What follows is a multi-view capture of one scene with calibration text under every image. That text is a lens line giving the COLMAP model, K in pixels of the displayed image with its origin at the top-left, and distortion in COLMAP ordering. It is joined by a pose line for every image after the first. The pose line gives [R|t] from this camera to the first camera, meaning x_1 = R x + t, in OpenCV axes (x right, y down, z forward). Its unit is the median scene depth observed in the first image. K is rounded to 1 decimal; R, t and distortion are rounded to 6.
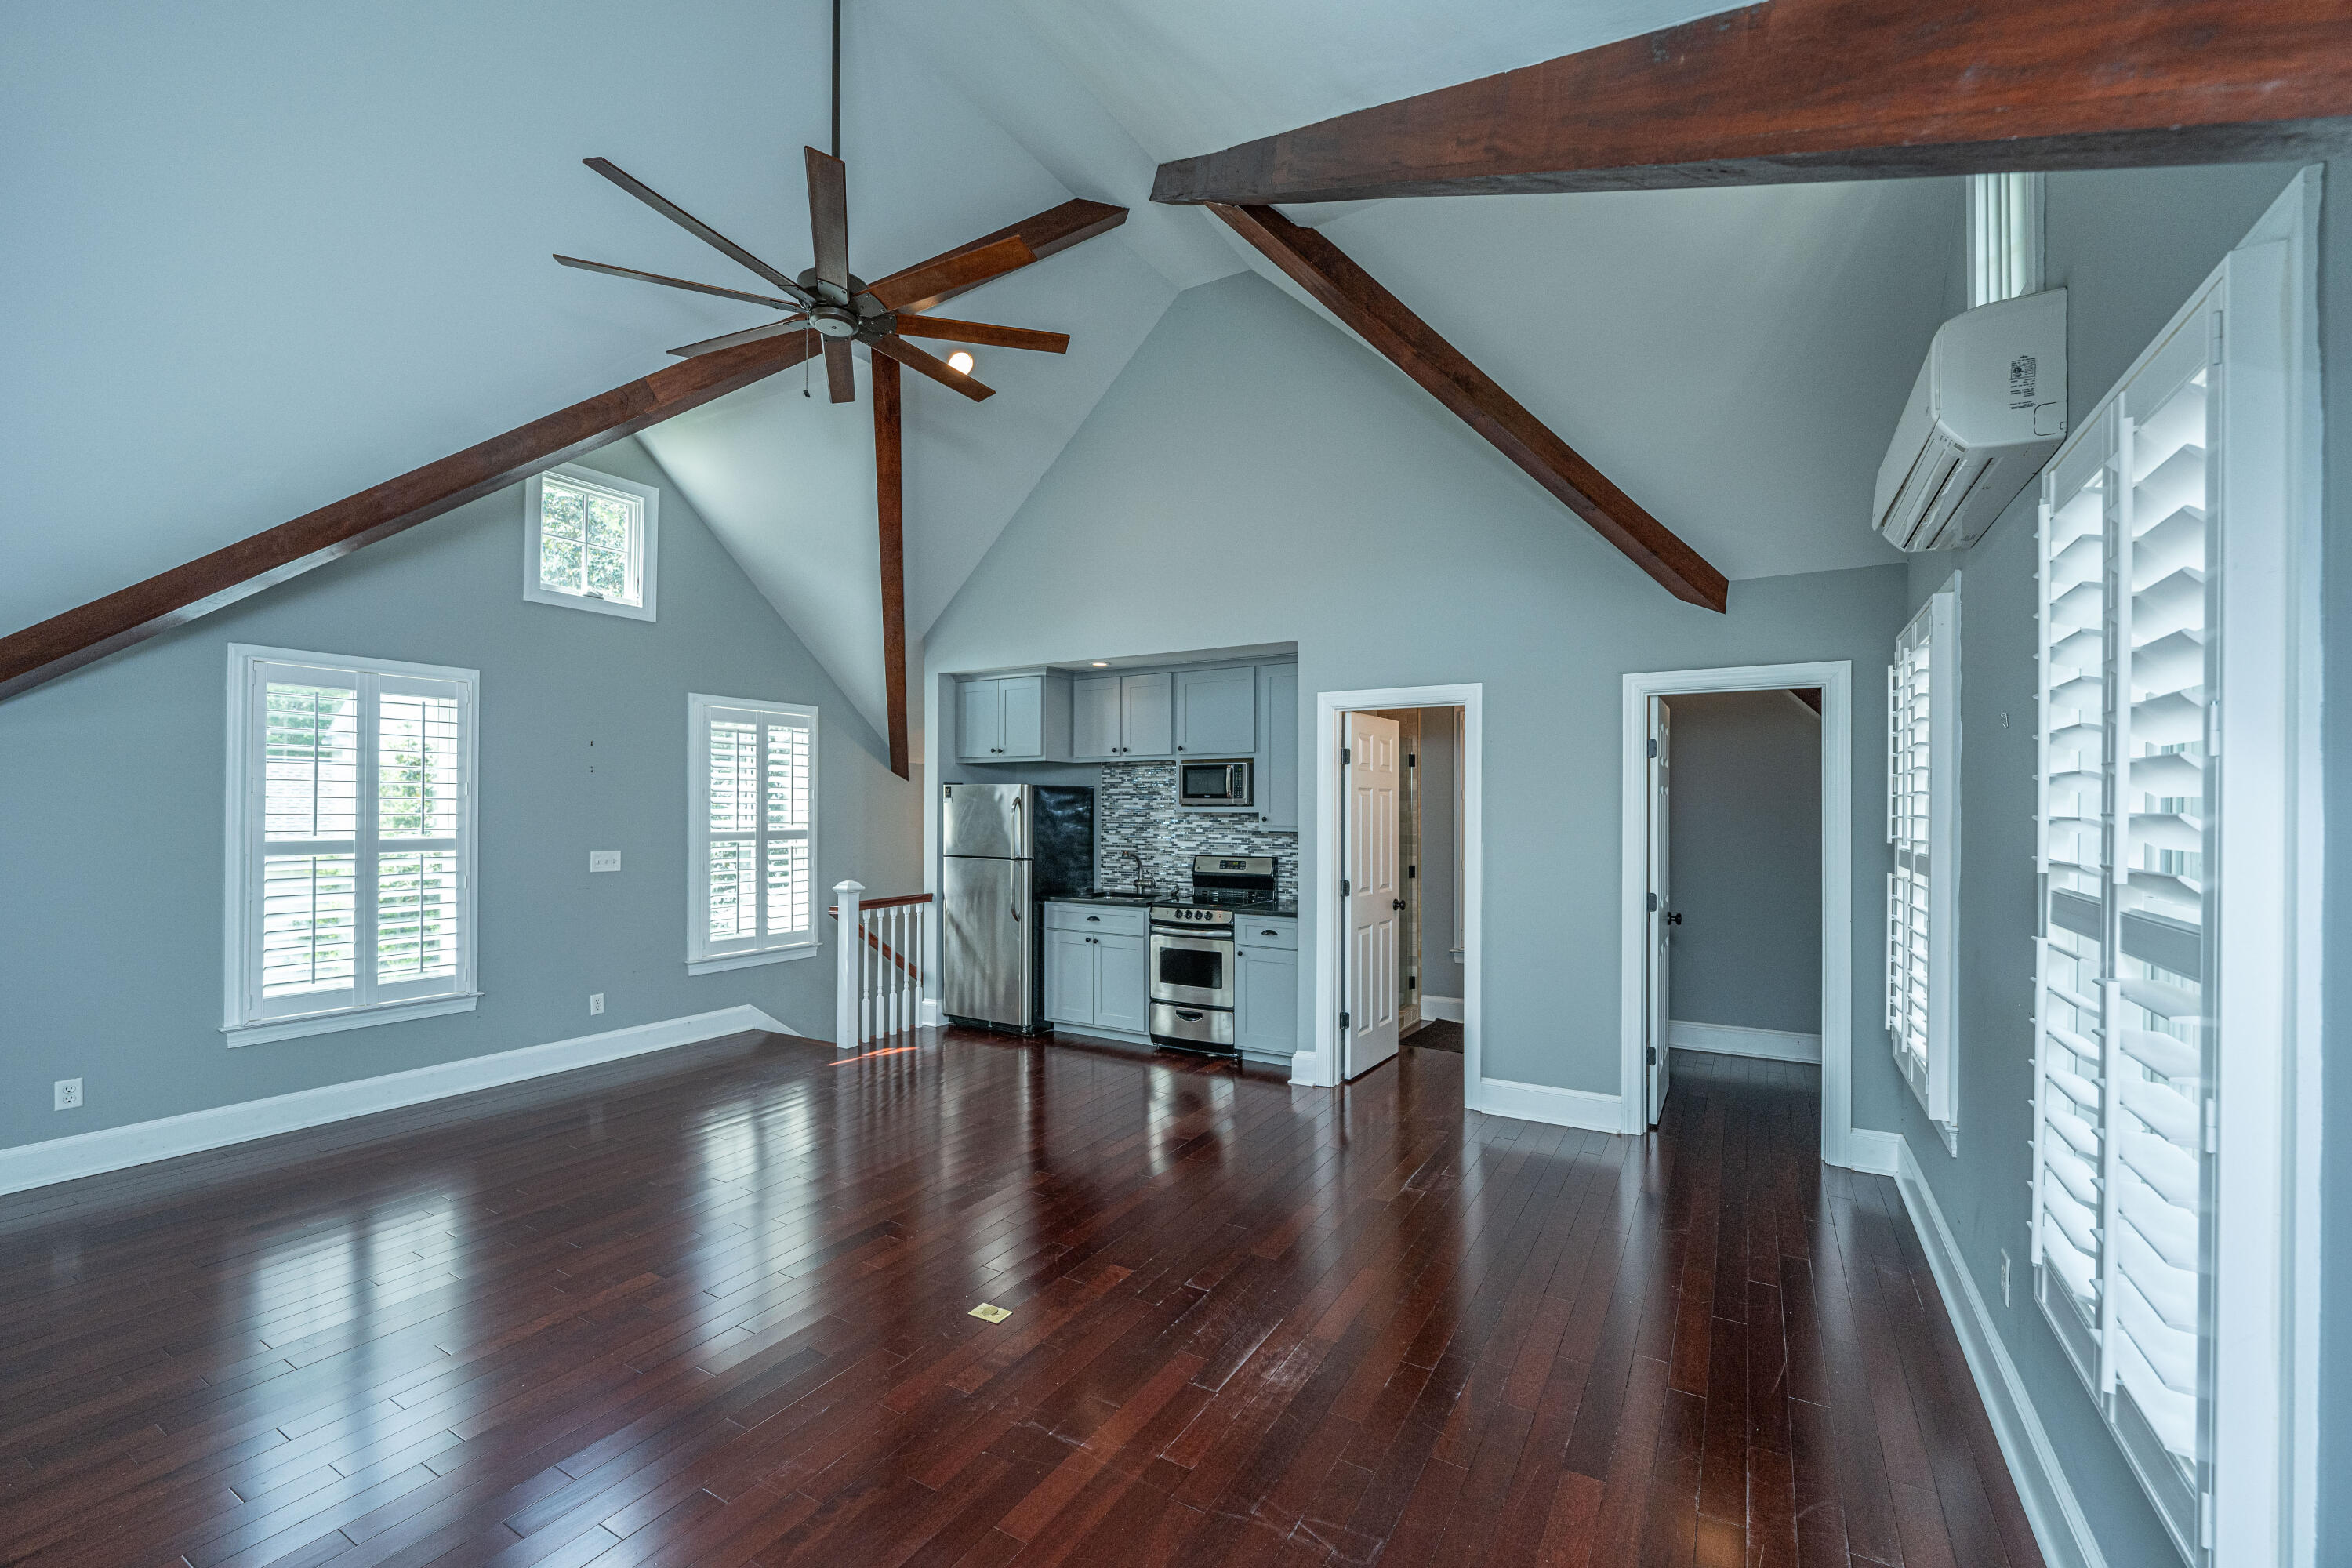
lens RADIAL K [[942.8, 0, 1196.5], [0, 942.8, 795.5], [0, 0, 1]] dist [-0.000842, -0.000110]
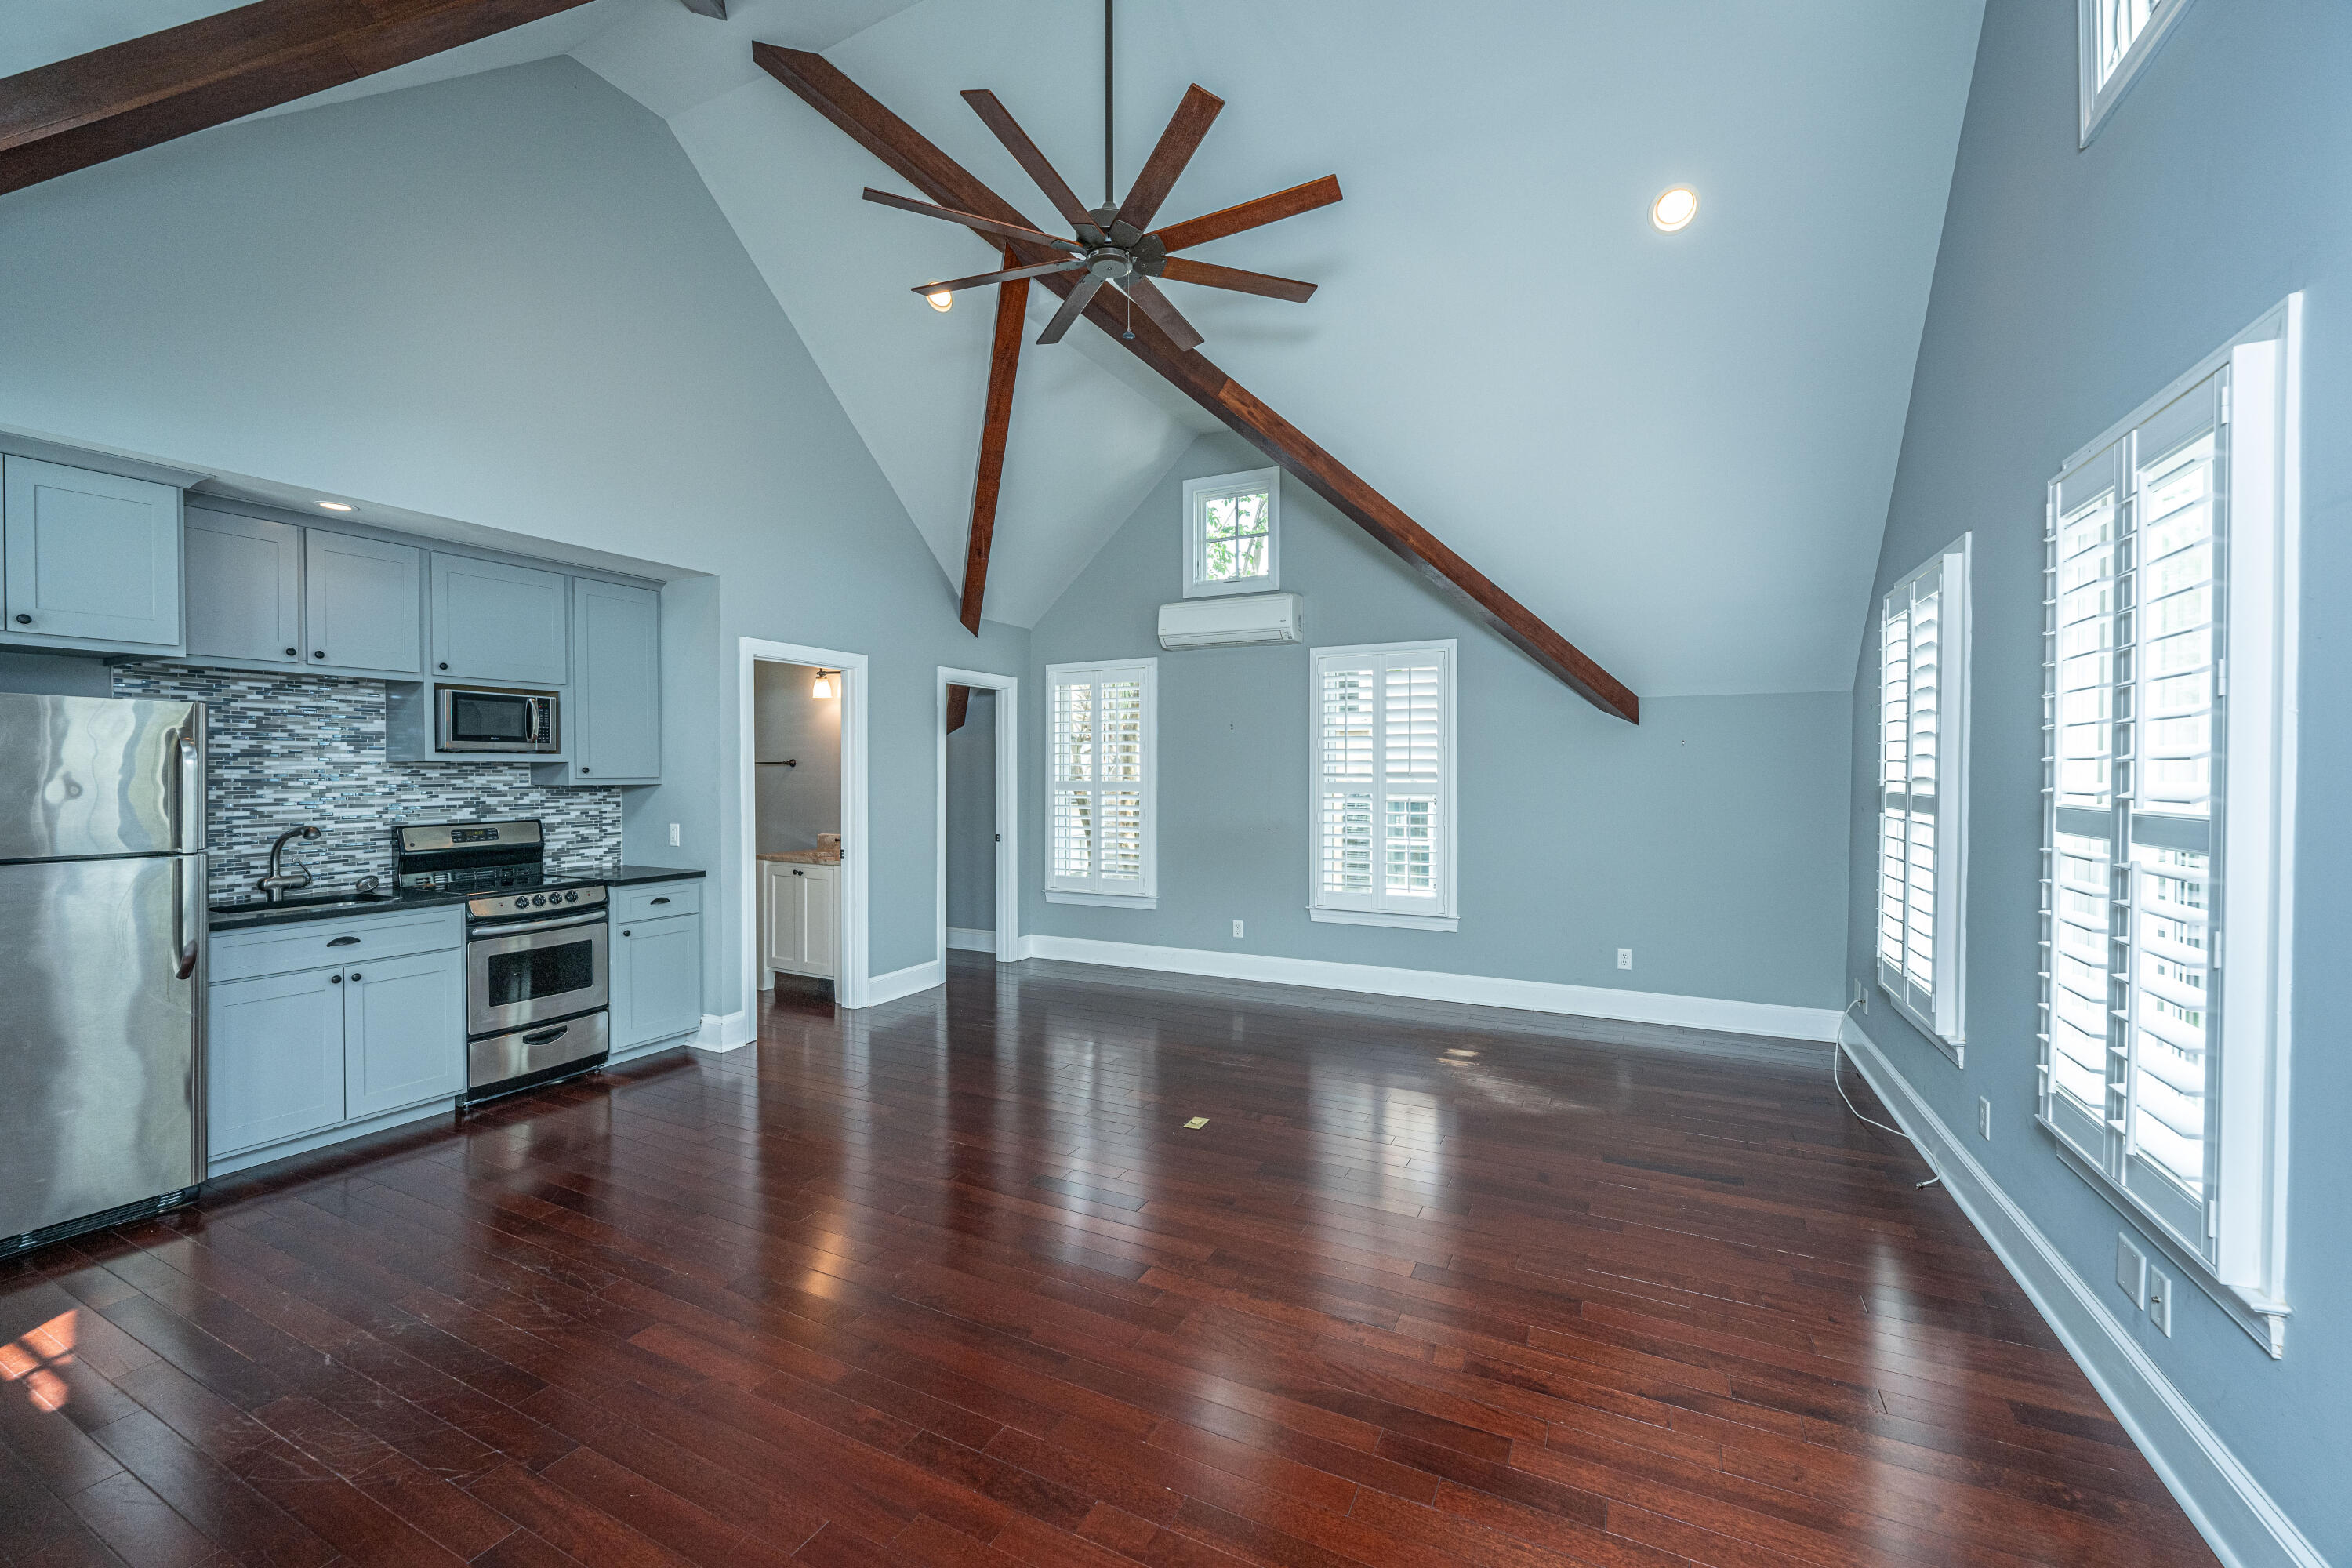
lens RADIAL K [[957.2, 0, 1151.1], [0, 957.2, 773.1], [0, 0, 1]] dist [0.000004, 0.000024]
pose [[-0.050247, -0.003123, 0.998732, -0.709004], [-0.011075, 0.999935, 0.002569, 0.018713], [-0.998675, -0.010932, -0.050278, 0.518296]]
